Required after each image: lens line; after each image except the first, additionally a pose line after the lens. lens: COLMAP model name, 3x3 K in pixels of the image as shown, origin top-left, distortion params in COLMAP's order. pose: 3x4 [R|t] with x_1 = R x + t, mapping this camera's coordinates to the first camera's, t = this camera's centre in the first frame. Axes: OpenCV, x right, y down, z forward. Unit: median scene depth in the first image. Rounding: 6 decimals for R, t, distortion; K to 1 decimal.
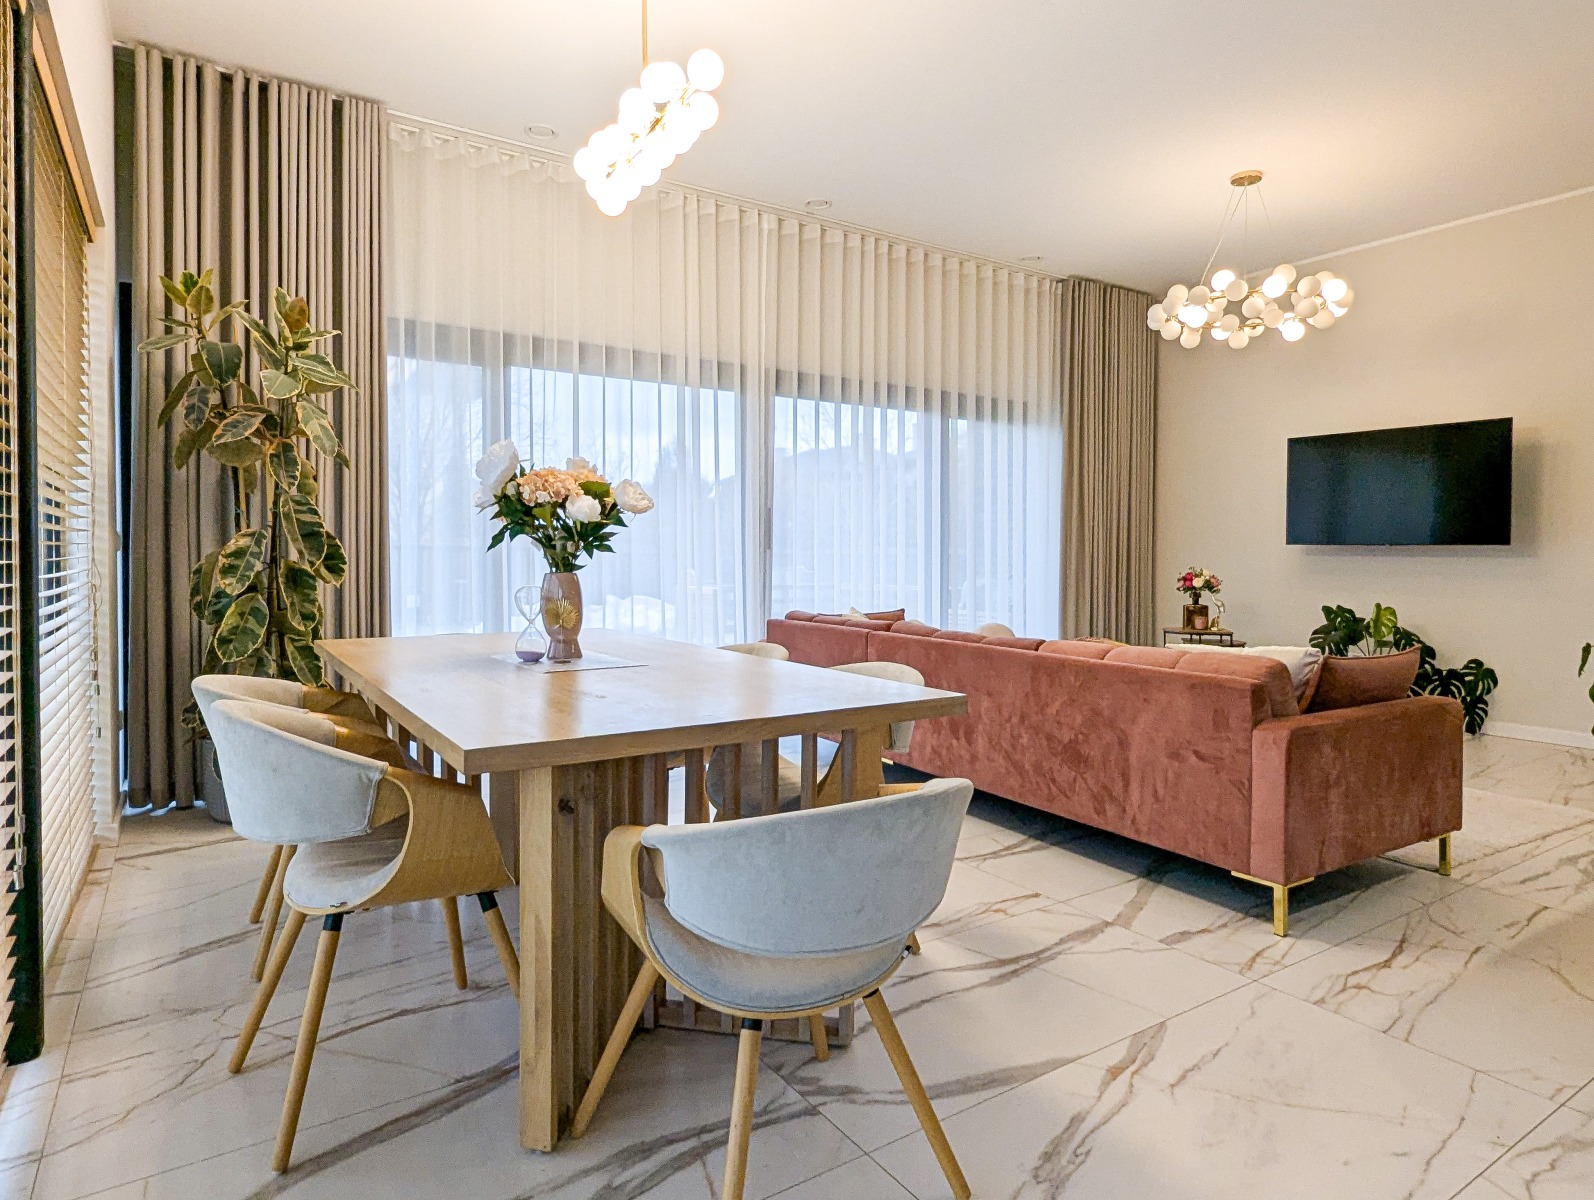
lens RADIAL K [[927.7, 0, 795.0], [0, 927.7, 567.1], [0, 0, 1]] dist [0.007859, 0.000834]
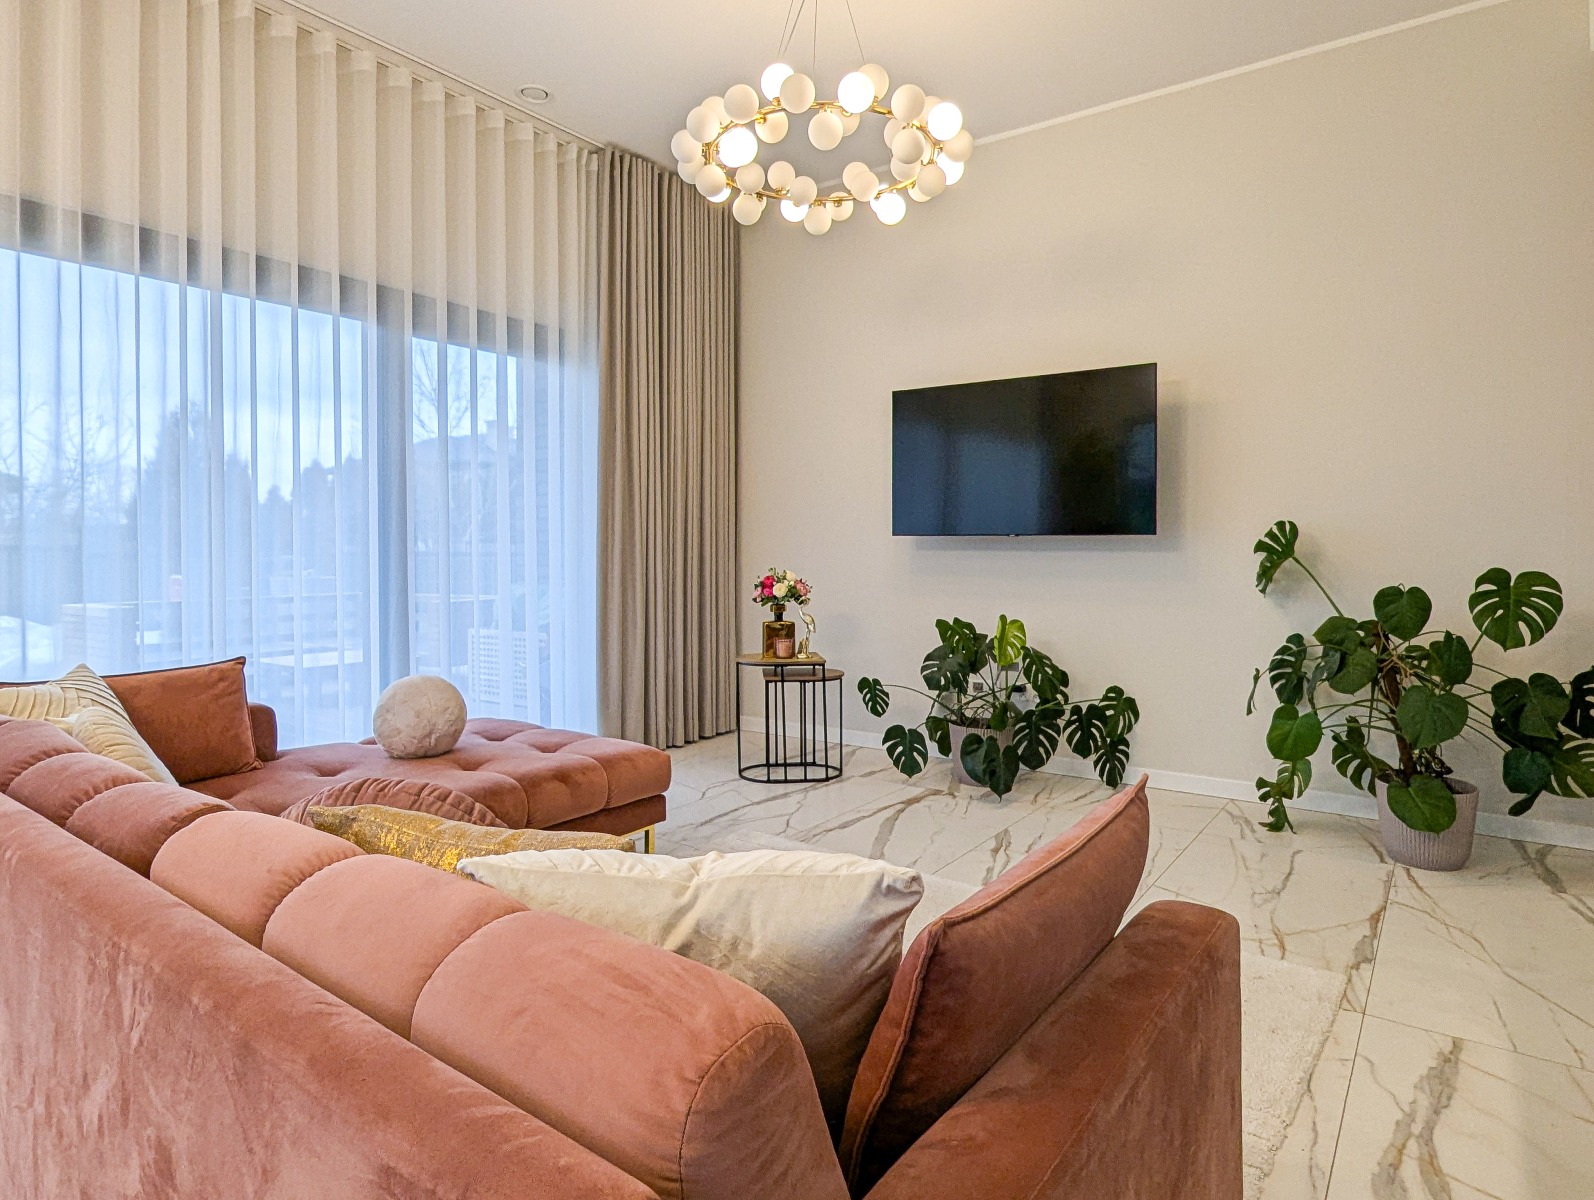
lens RADIAL K [[927.7, 0, 795.0], [0, 927.7, 567.1], [0, 0, 1]] dist [0.007859, 0.000834]
pose [[0.935266, -0.015309, 0.353614, 0.210176], [0.013555, 0.999880, 0.007436, -0.006091], [-0.353685, -0.002161, 0.935362, 0.364886]]
